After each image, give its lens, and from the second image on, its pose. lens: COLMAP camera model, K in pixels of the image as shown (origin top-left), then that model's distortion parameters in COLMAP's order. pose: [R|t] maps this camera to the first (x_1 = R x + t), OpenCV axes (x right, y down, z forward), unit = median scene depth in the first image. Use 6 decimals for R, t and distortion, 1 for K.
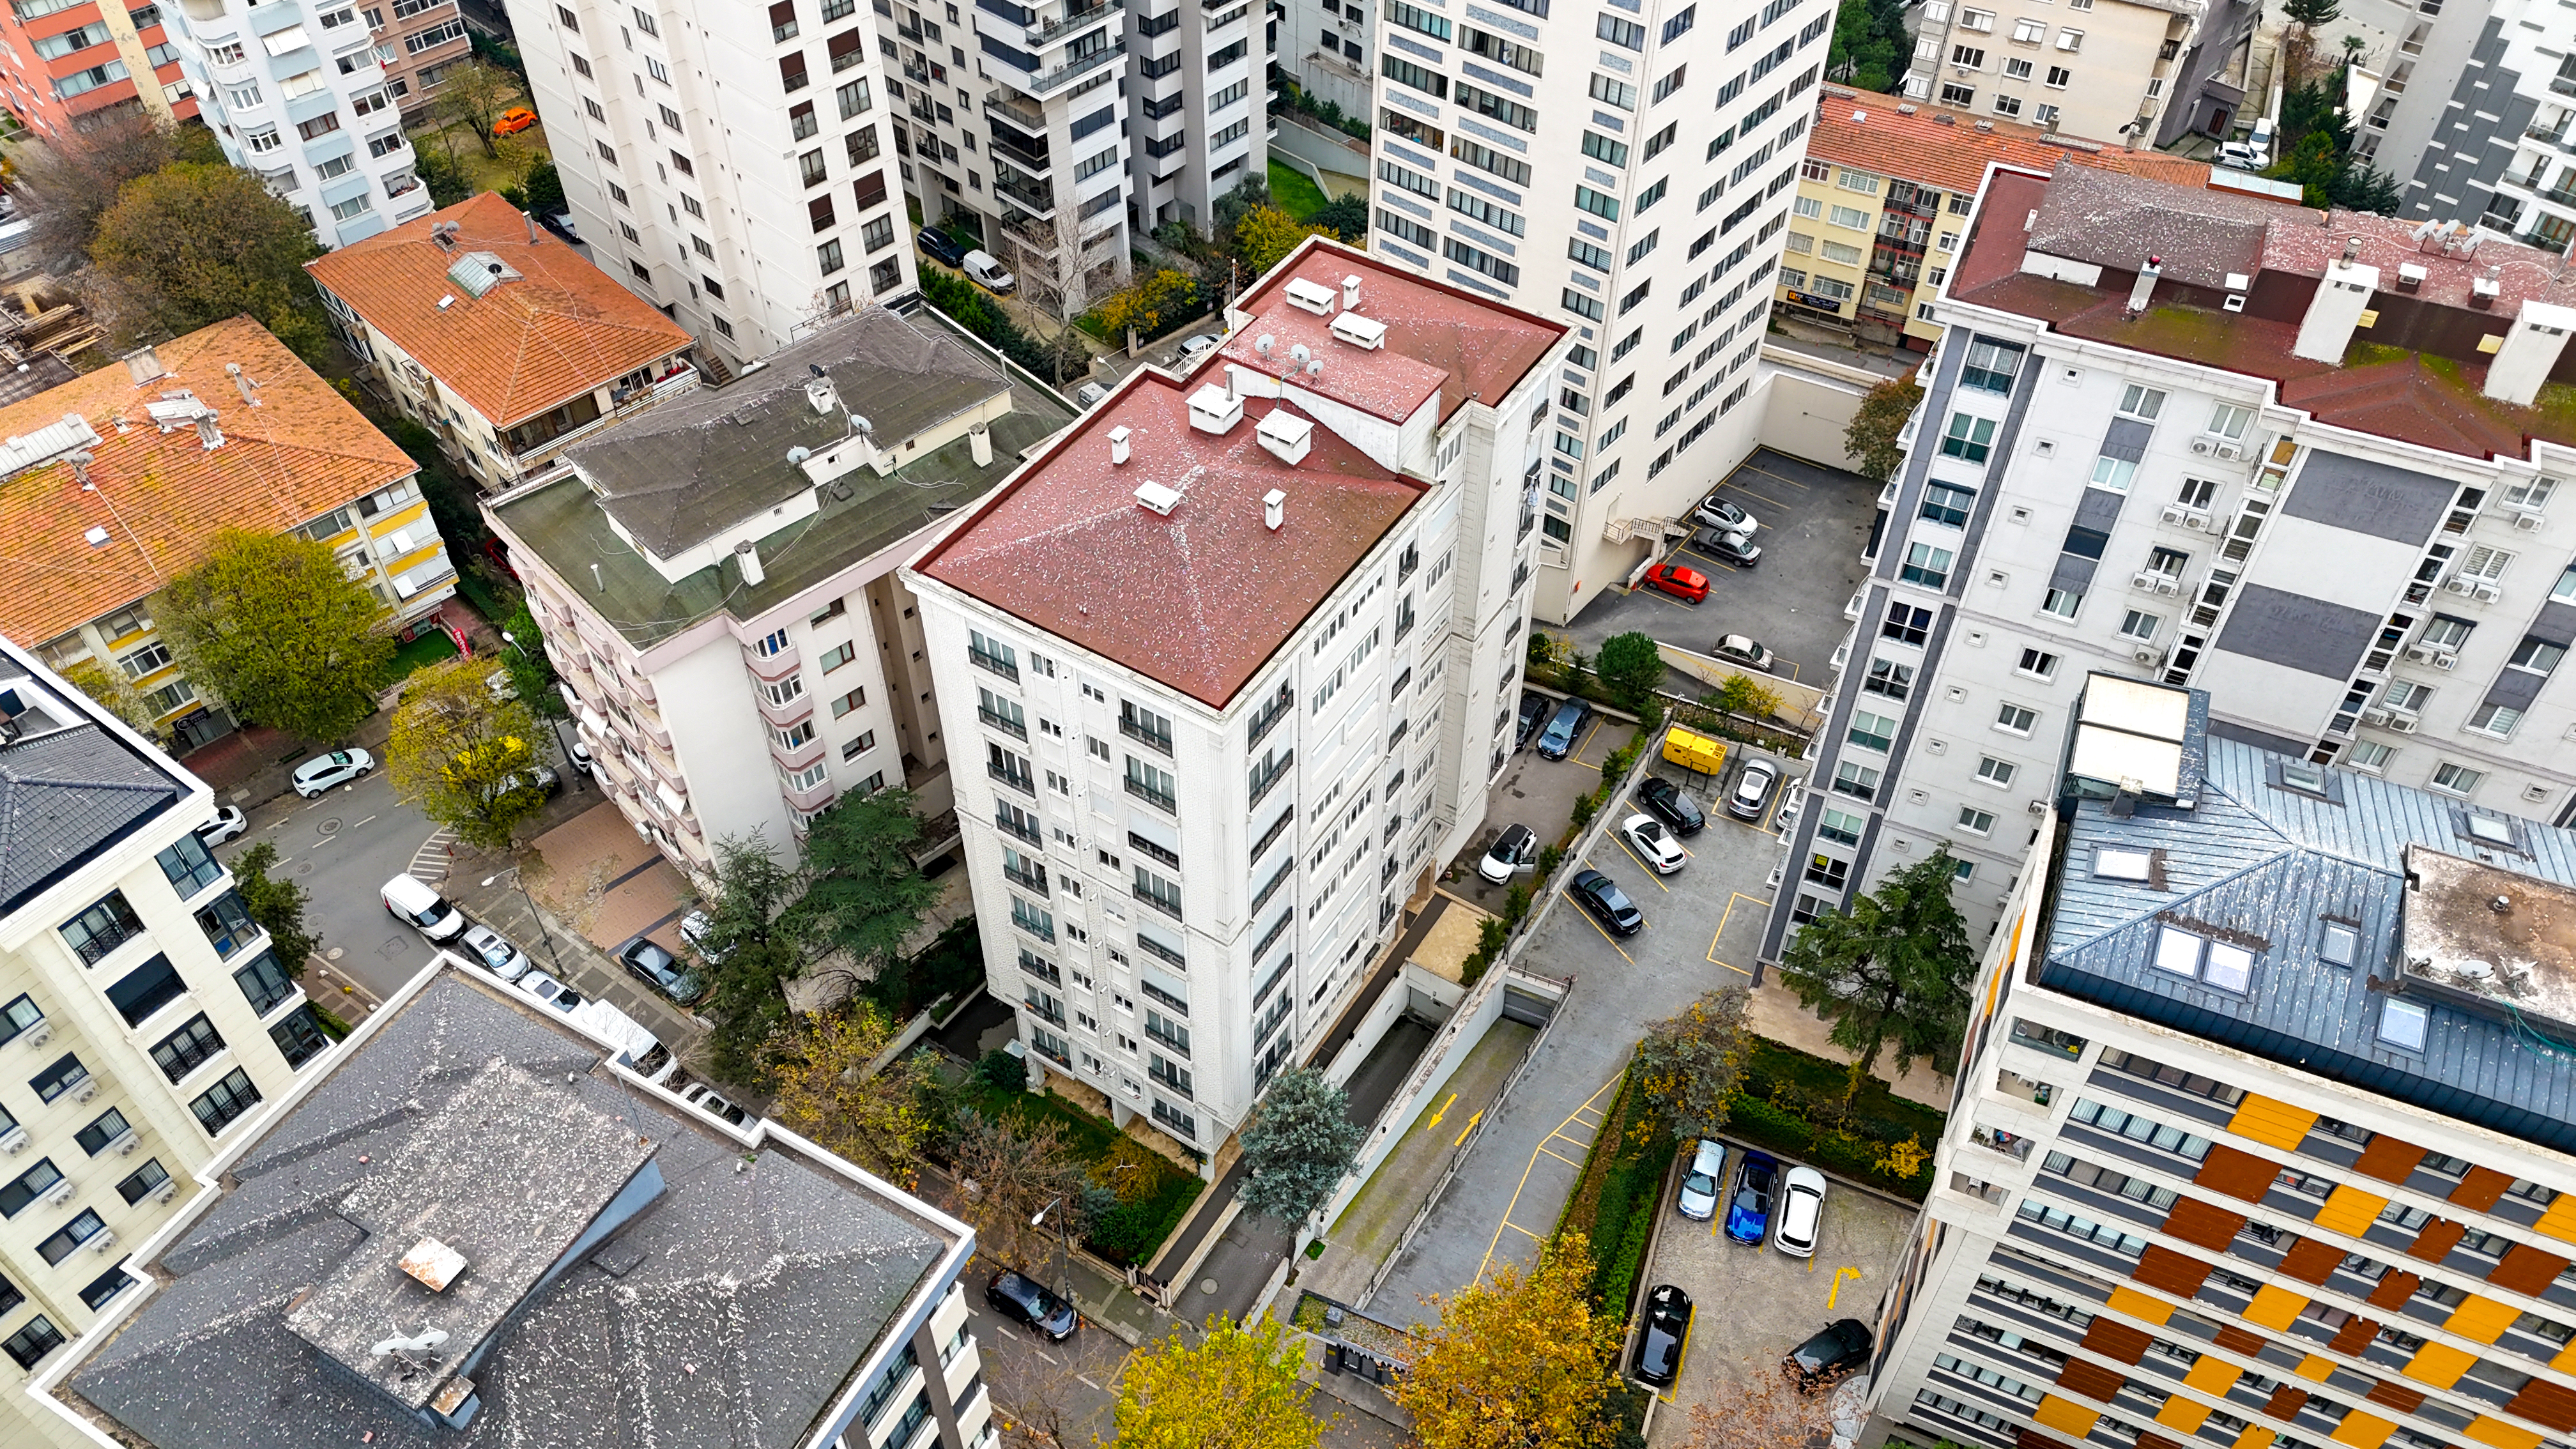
lens RADIAL K [[1880.5, 0, 1286.7], [0, 1880.5, 724.8], [0, 0, 1]] dist [0.077965, -0.074168]
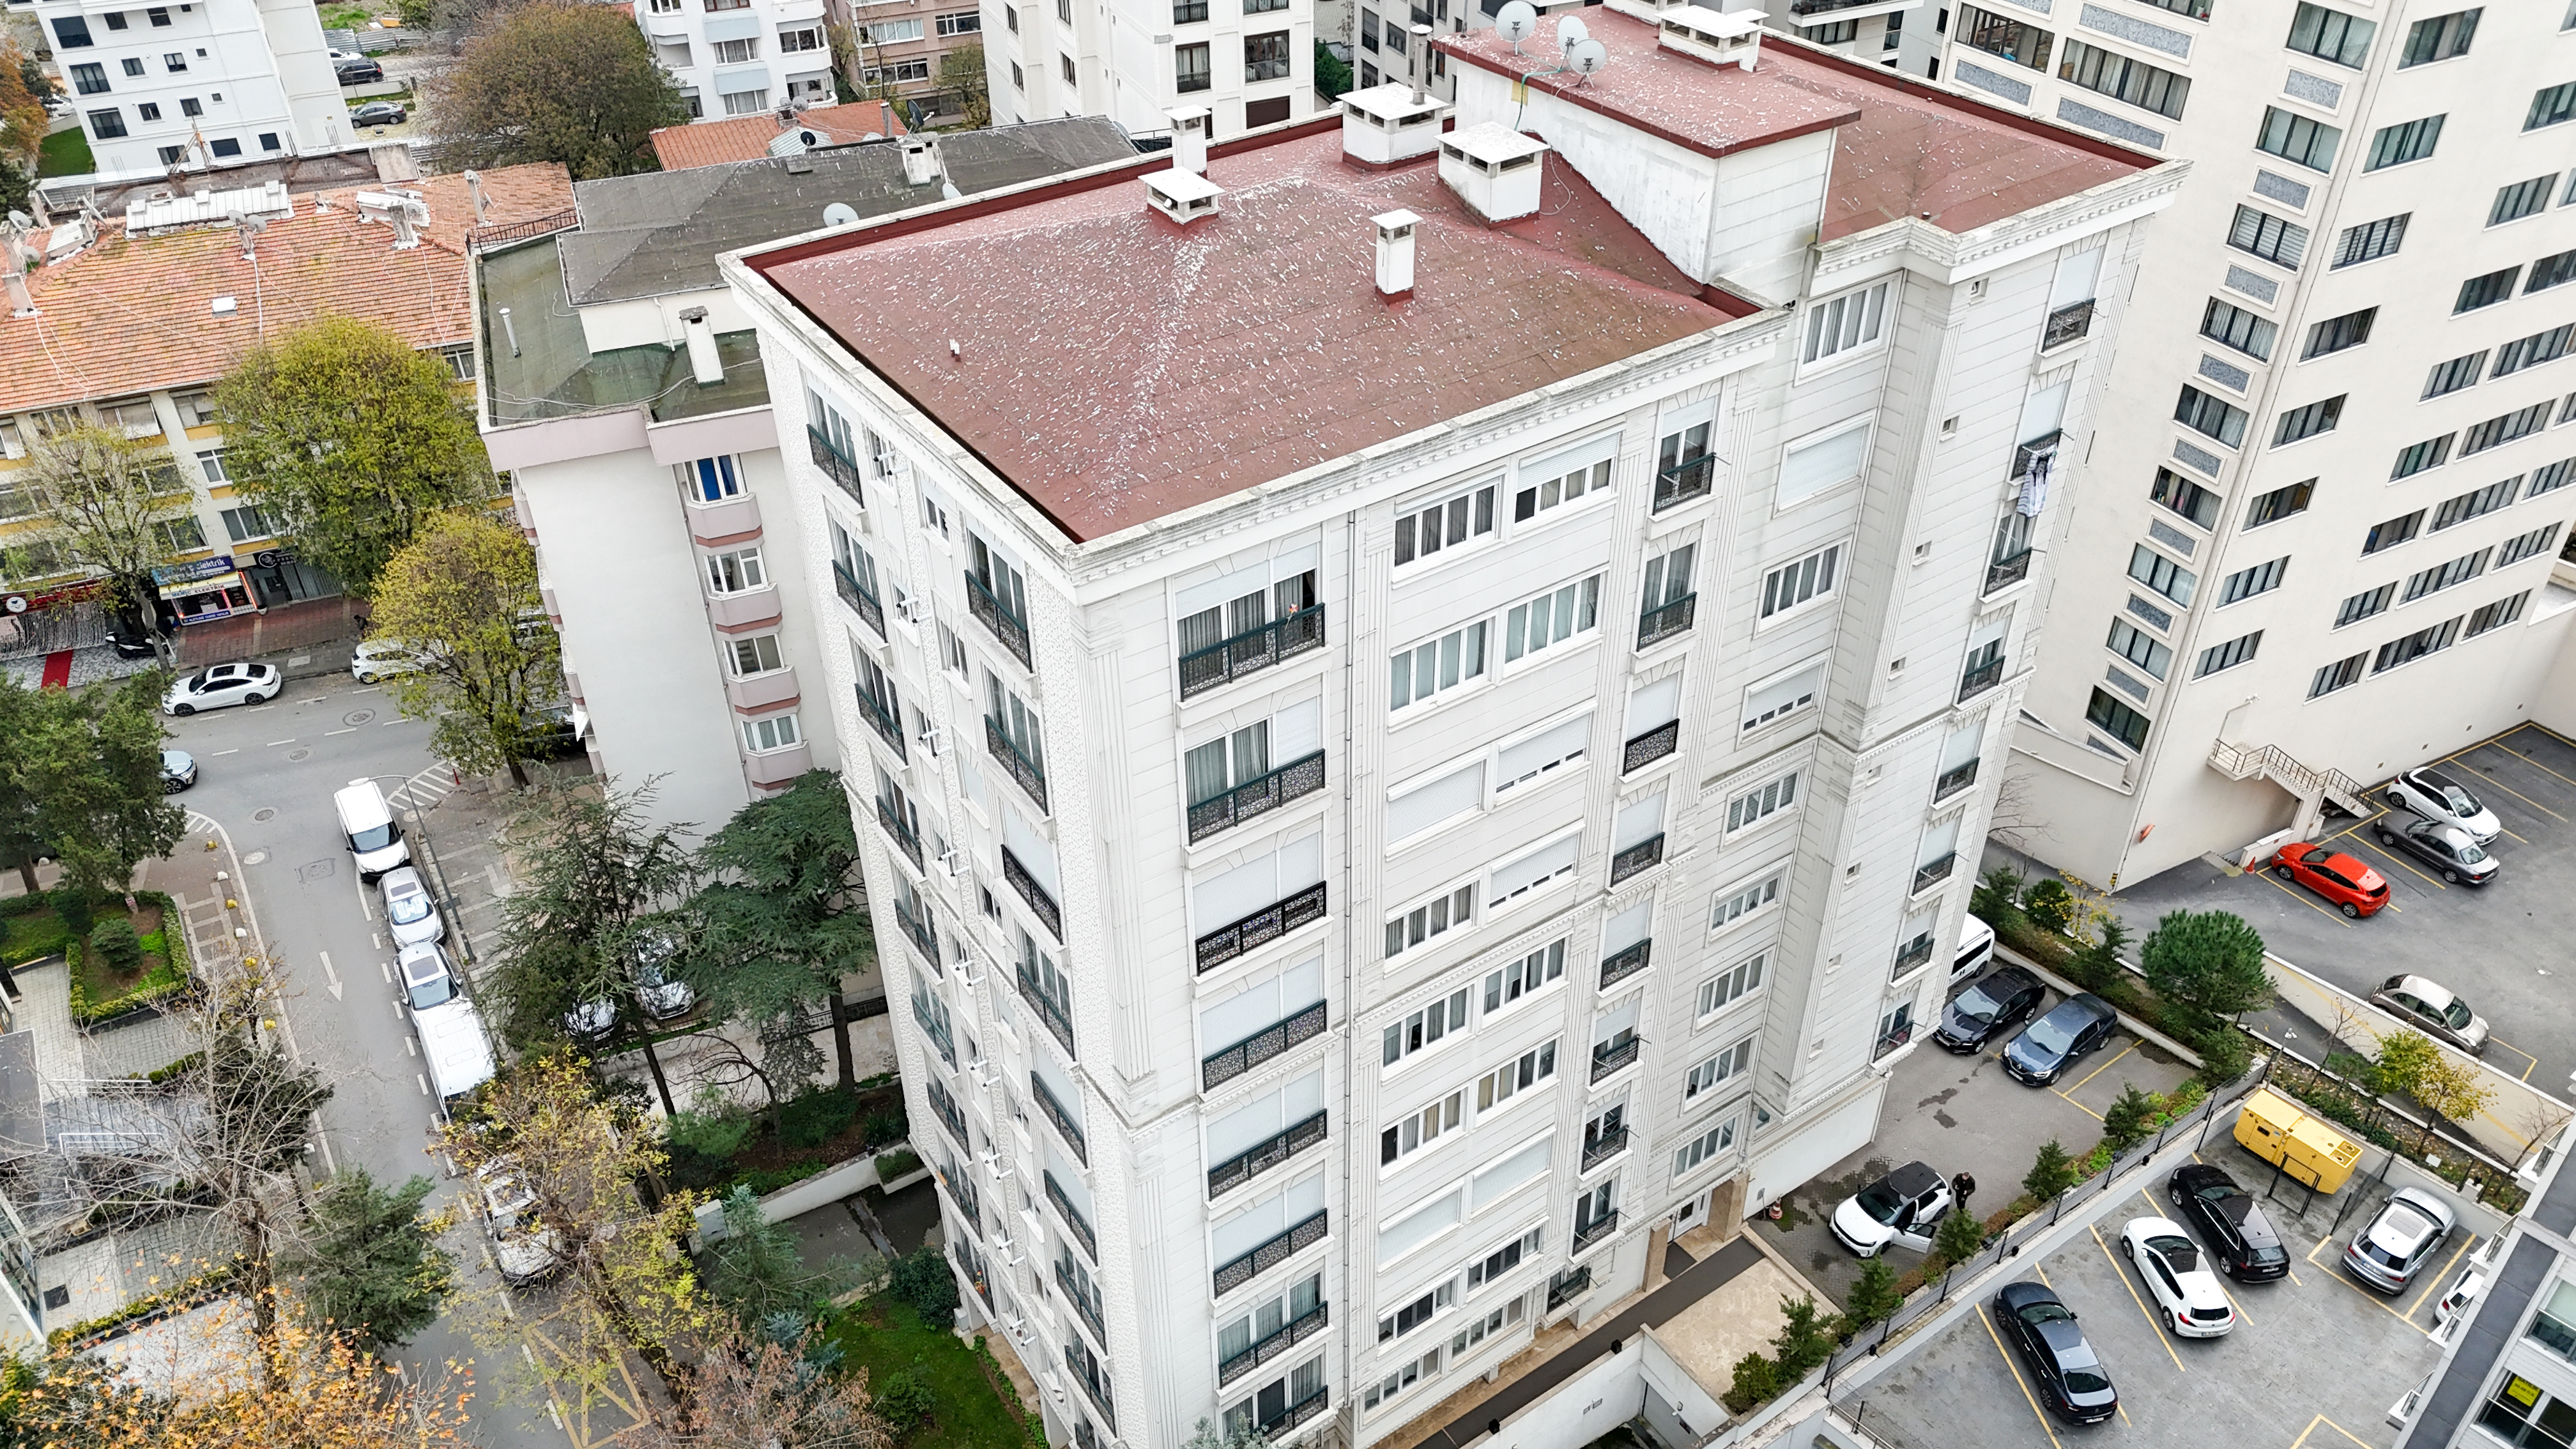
lens RADIAL K [[1880.5, 0, 1286.7], [0, 1880.5, 724.8], [0, 0, 1]] dist [0.077965, -0.074168]
pose [[0.919101, 0.219737, -0.327063, 0.096578], [-0.270456, 0.955461, -0.118101, 0.042376], [0.286545, 0.197002, 0.937594, 0.348973]]
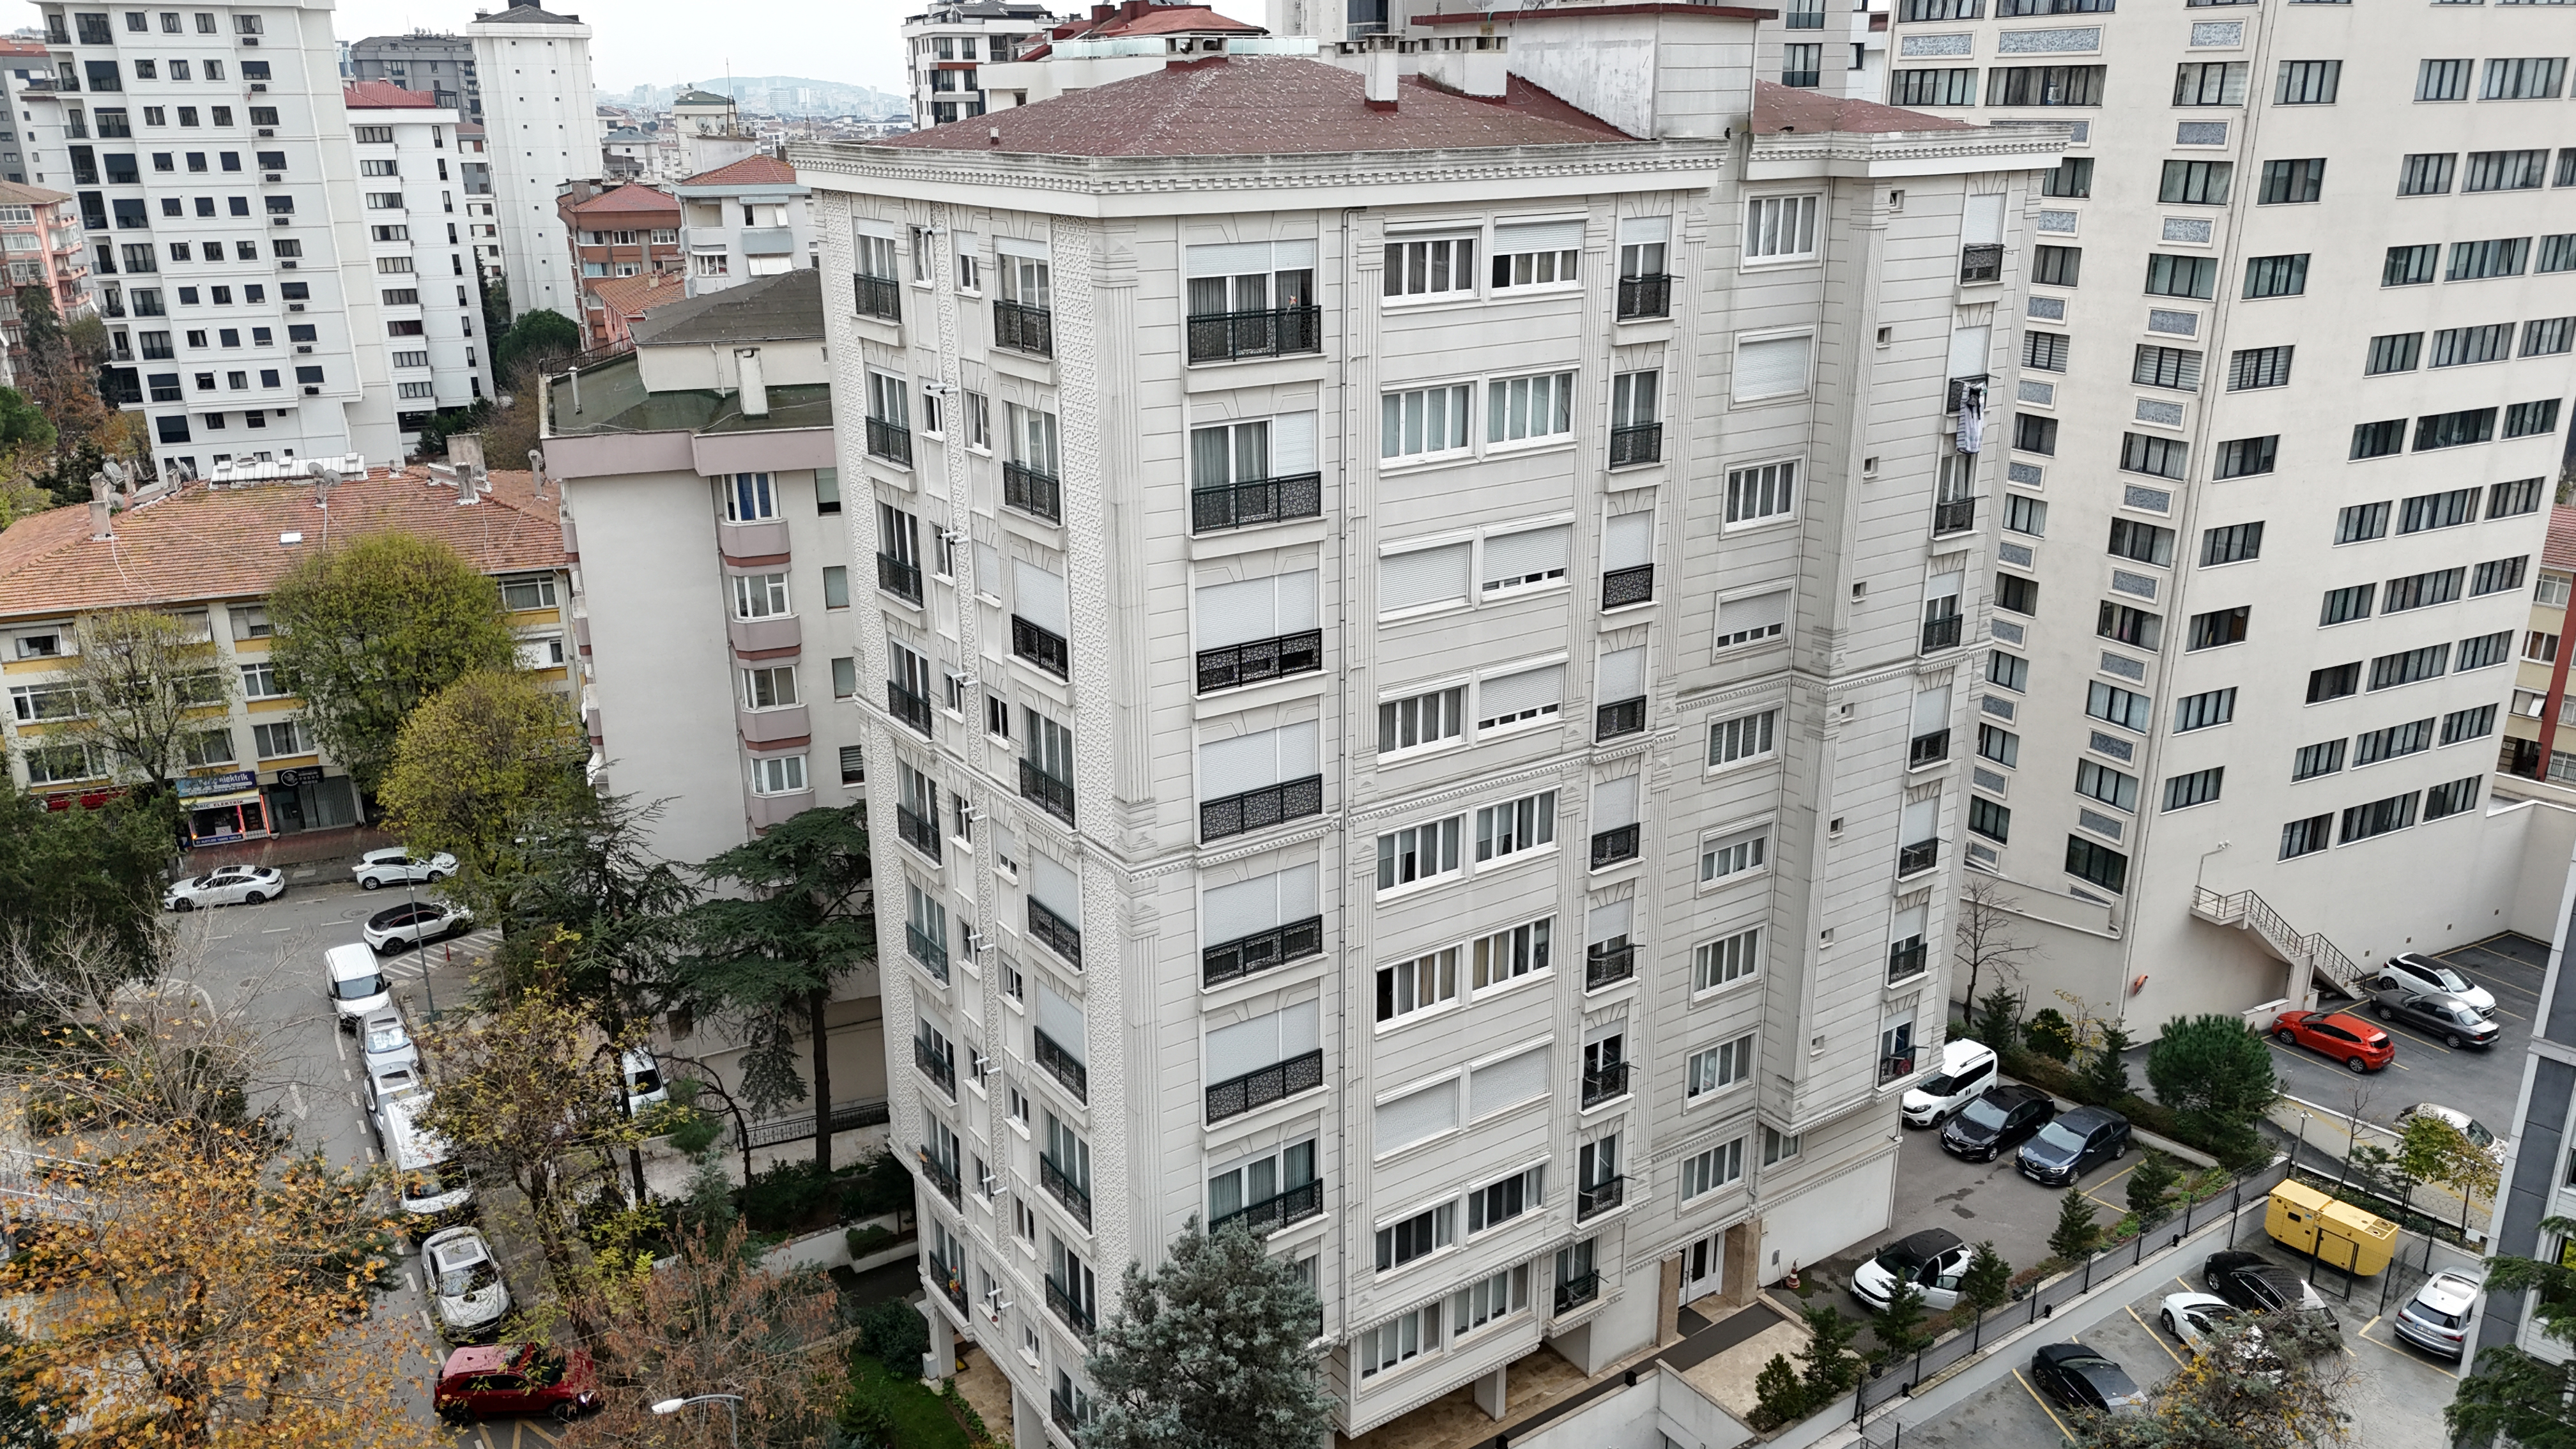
lens RADIAL K [[1880.5, 0, 1286.7], [0, 1880.5, 724.8], [0, 0, 1]] dist [0.077965, -0.074168]
pose [[0.920039, 0.116298, -0.374170, 0.126263], [-0.274256, 0.873152, -0.402975, 0.182962], [0.279842, 0.473371, 0.835229, 0.383361]]
